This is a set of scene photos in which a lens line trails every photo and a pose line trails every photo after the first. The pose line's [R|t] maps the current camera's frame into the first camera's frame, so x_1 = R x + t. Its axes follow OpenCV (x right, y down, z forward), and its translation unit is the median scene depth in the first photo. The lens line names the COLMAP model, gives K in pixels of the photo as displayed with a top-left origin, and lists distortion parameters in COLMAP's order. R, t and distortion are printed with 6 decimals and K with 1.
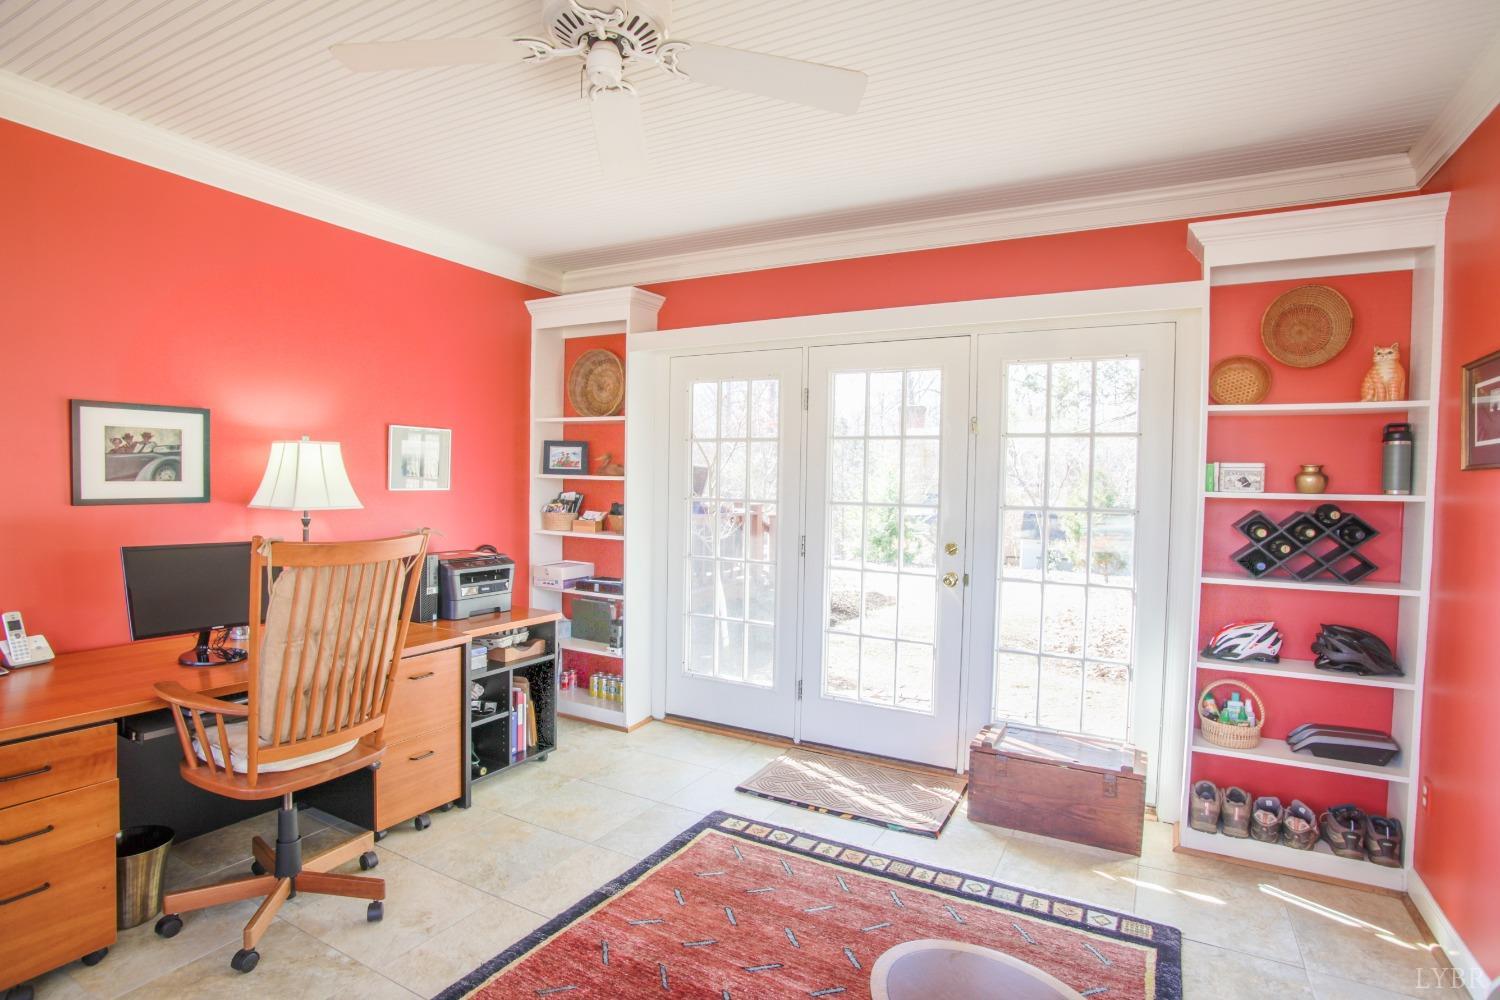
lens RADIAL K [[776.3, 0, 745.8], [0, 776.3, 502.2], [0, 0, 1]] dist [-0.073920, 0.039778]
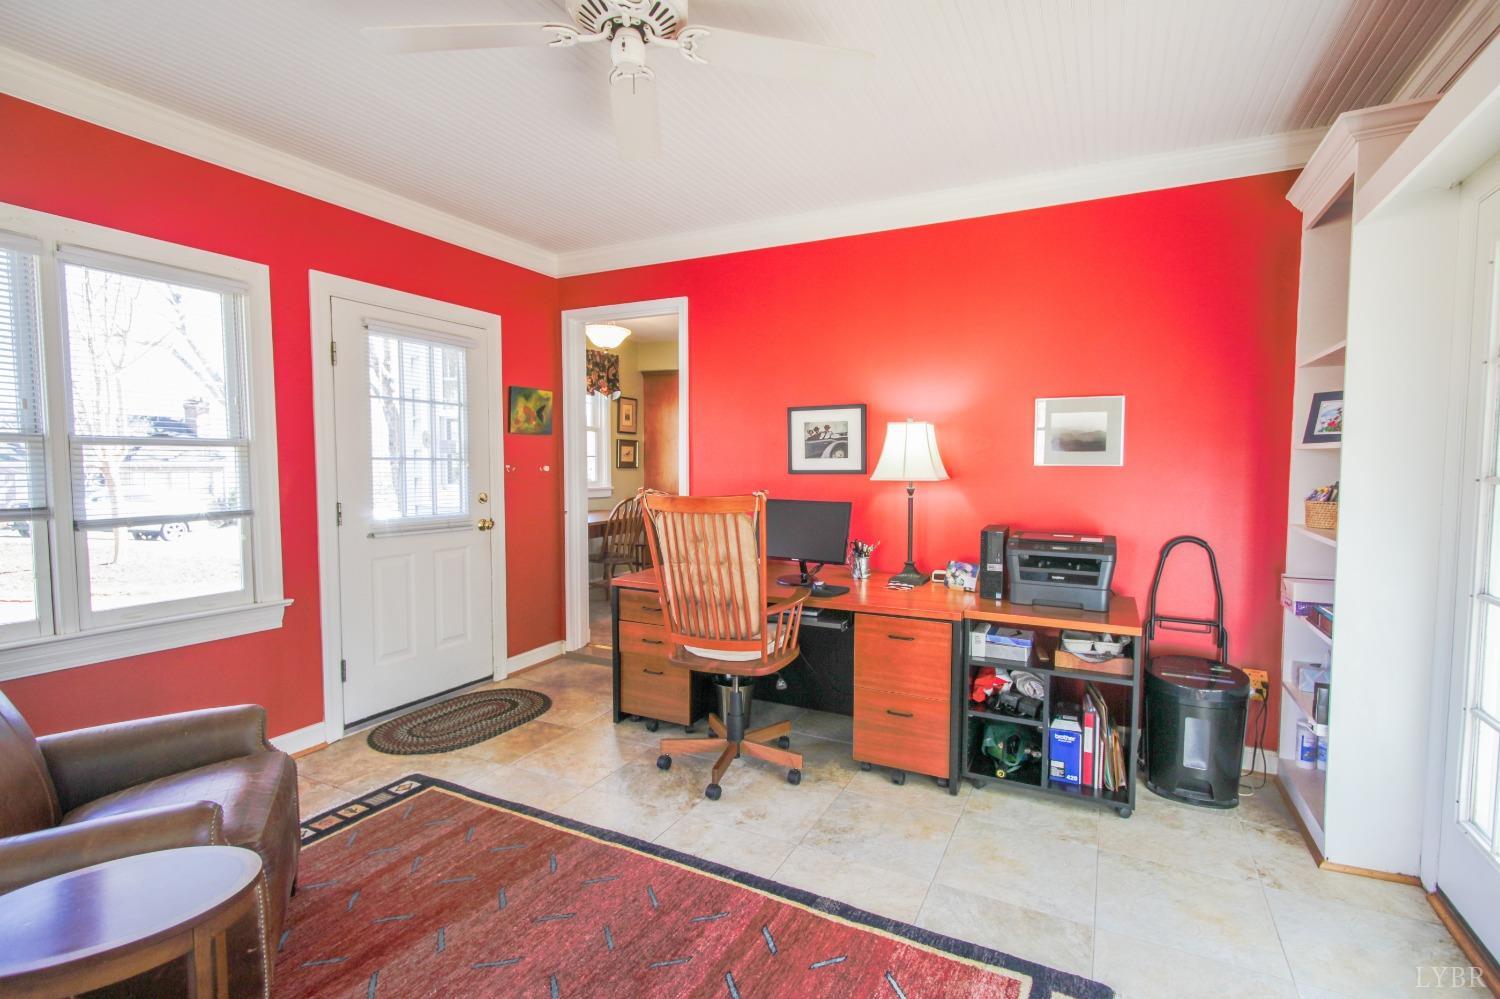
lens RADIAL K [[712.5, 0, 738.6], [0, 712.5, 500.7], [0, 0, 1]] dist [0.020226, -0.011828]
pose [[0.024958, 0.031798, -0.999183, 0.566085], [-0.031769, 0.999014, 0.030999, 0.015974], [0.999184, 0.030970, 0.025944, 0.771582]]
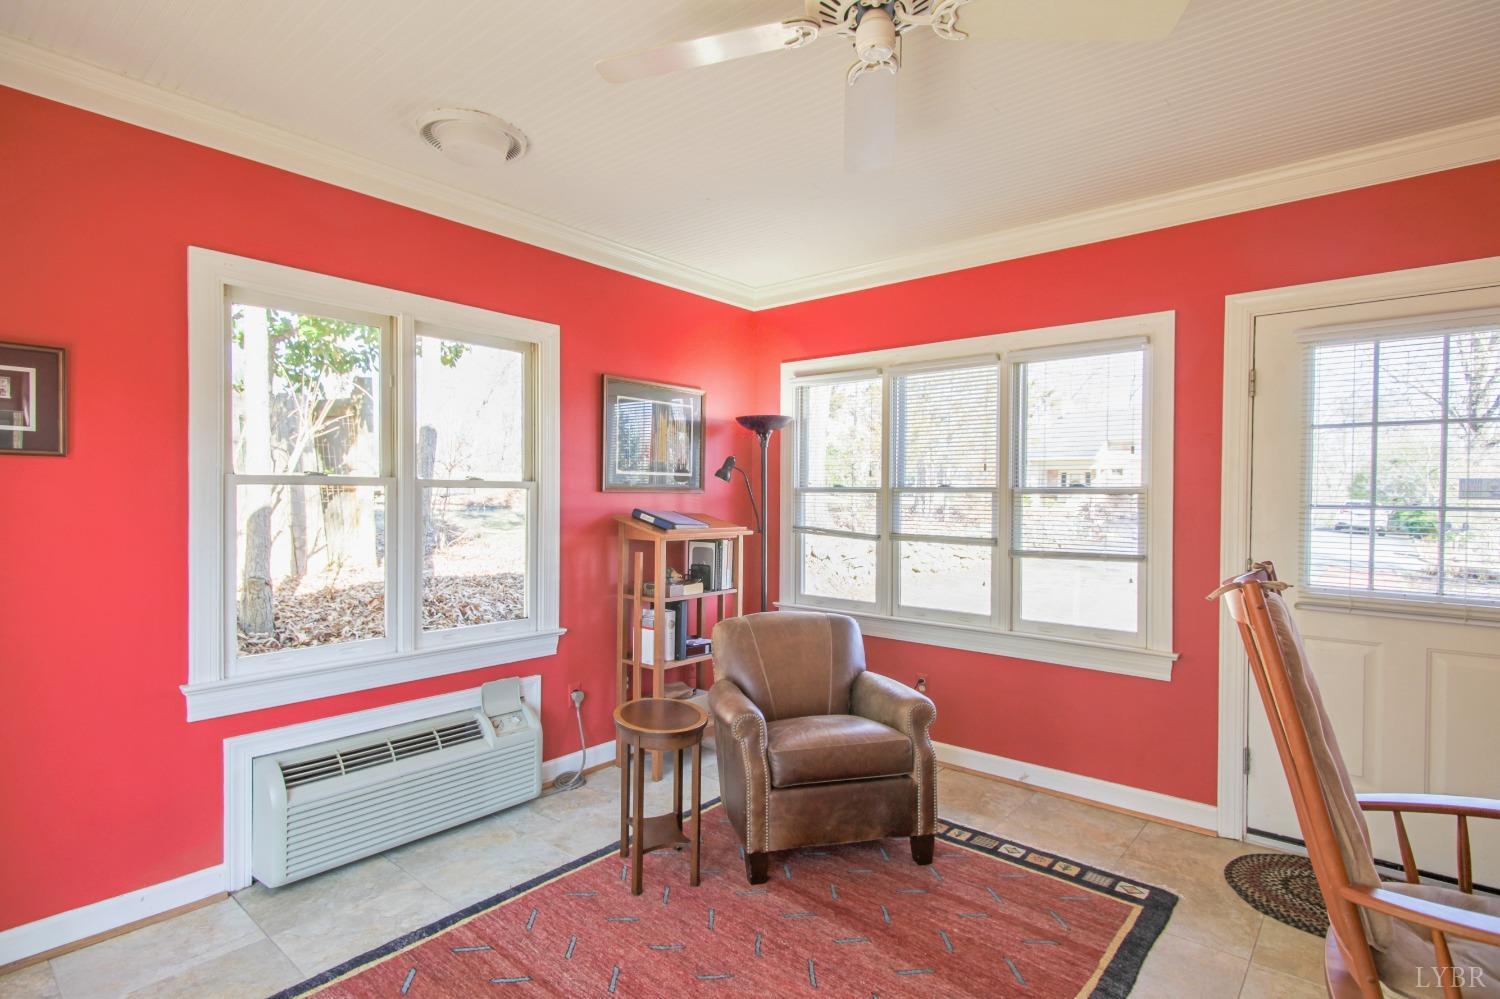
lens RADIAL K [[731.8, 0, 747.0], [0, 731.8, 502.6], [0, 0, 1]] dist [0.017408, -0.000752]
pose [[-0.981048, -0.036848, 0.190230, -0.141217], [-0.030644, 0.998901, 0.035454, -0.015239], [-0.191327, 0.028953, -0.981099, 1.283387]]
